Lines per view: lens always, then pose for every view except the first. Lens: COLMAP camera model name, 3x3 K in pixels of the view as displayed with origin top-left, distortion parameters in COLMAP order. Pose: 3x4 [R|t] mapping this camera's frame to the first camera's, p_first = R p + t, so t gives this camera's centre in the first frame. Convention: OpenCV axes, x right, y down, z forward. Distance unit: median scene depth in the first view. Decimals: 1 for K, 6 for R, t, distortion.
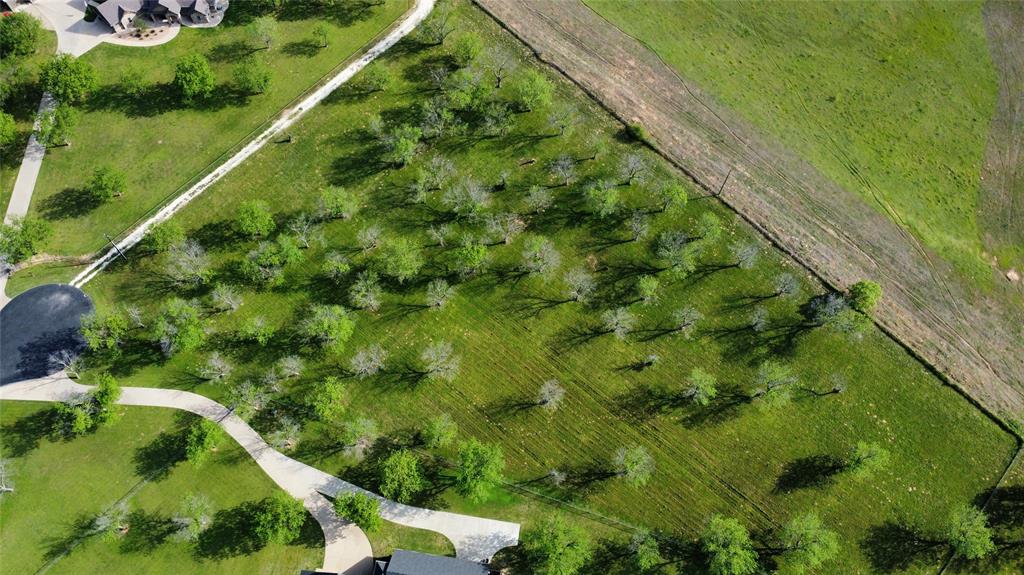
lens RADIAL K [[776.0, 0, 500.4], [0, 776.0, 289.1], [0, 0, 1]] dist [0.014516, -0.012016]
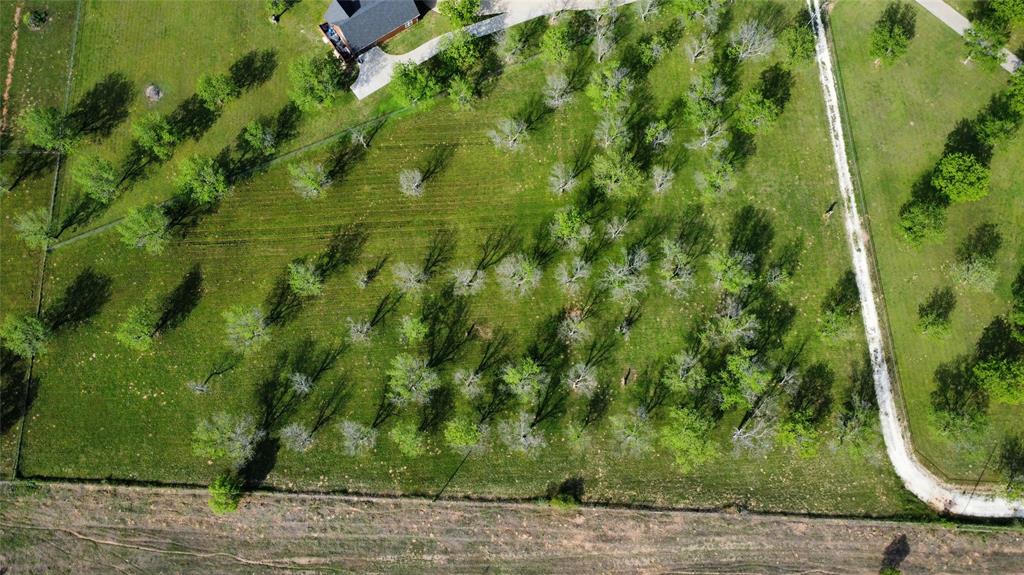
lens RADIAL K [[776.0, 0, 500.4], [0, 776.0, 289.1], [0, 0, 1]] dist [0.014516, -0.012016]
pose [[-0.711817, 0.666627, -0.221191, 0.262213], [-0.644082, -0.493930, 0.584116, -0.533496], [0.280135, 0.558249, 0.780950, 0.252101]]
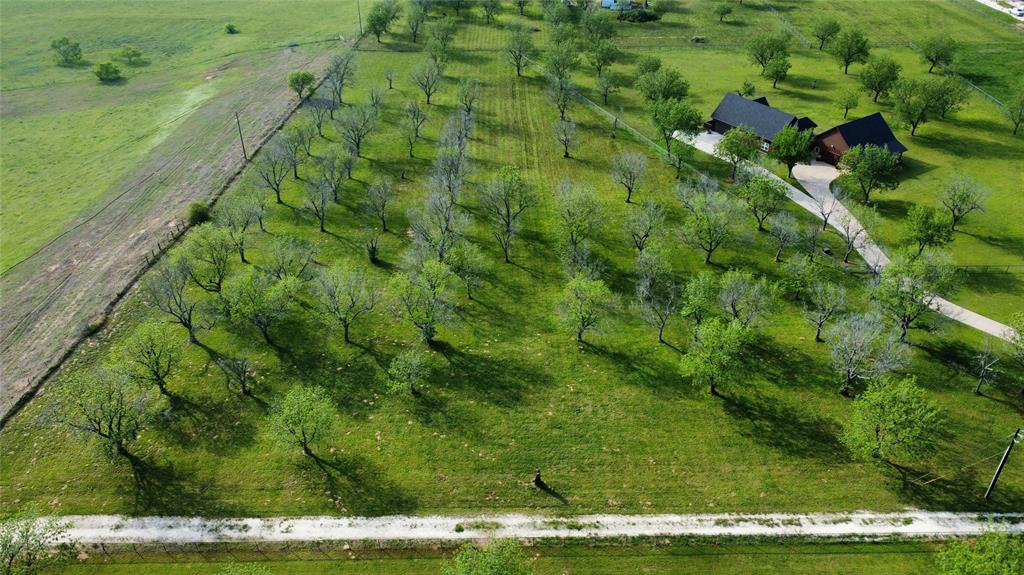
lens RADIAL K [[776.0, 0, 500.4], [0, 776.0, 289.1], [0, 0, 1]] dist [0.014516, -0.012016]
pose [[-0.660851, -0.402532, 0.633438, -0.509836], [0.674069, 0.052780, 0.736781, -0.558066], [-0.330011, 0.913883, 0.236455, 0.830740]]
